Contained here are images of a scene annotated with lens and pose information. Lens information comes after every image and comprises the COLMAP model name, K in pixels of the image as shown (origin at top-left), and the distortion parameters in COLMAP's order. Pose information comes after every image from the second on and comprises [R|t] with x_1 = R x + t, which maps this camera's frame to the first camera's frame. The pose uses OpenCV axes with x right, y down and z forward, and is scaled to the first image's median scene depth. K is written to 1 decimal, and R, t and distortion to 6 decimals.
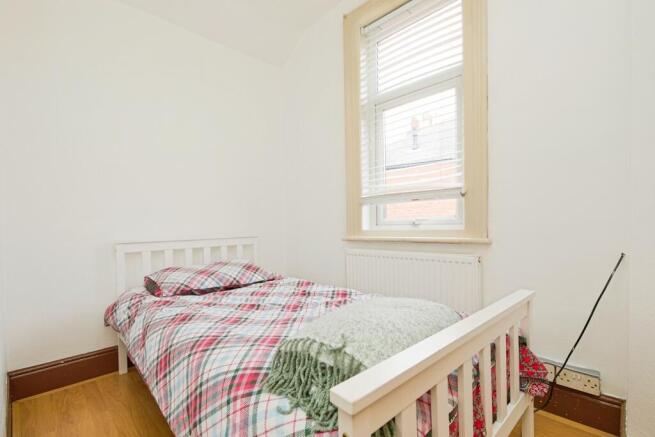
lens RADIAL K [[305.7, 0, 326.1], [0, 305.7, 215.8], [0, 0, 1]] dist [0.000091, -0.000654]
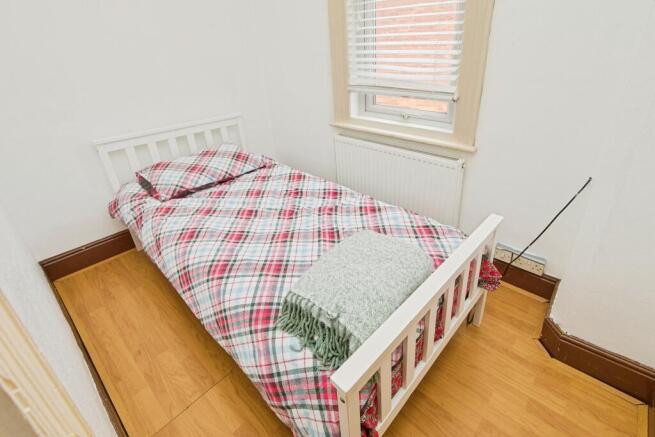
lens RADIAL K [[305.7, 0, 326.1], [0, 305.7, 215.8], [0, 0, 1]] dist [0.000091, -0.000654]
pose [[0.997397, -0.069565, 0.018966, 0.004158], [0.055337, 0.907140, 0.417174, -0.158642], [-0.046225, -0.415038, 0.908629, 0.002777]]
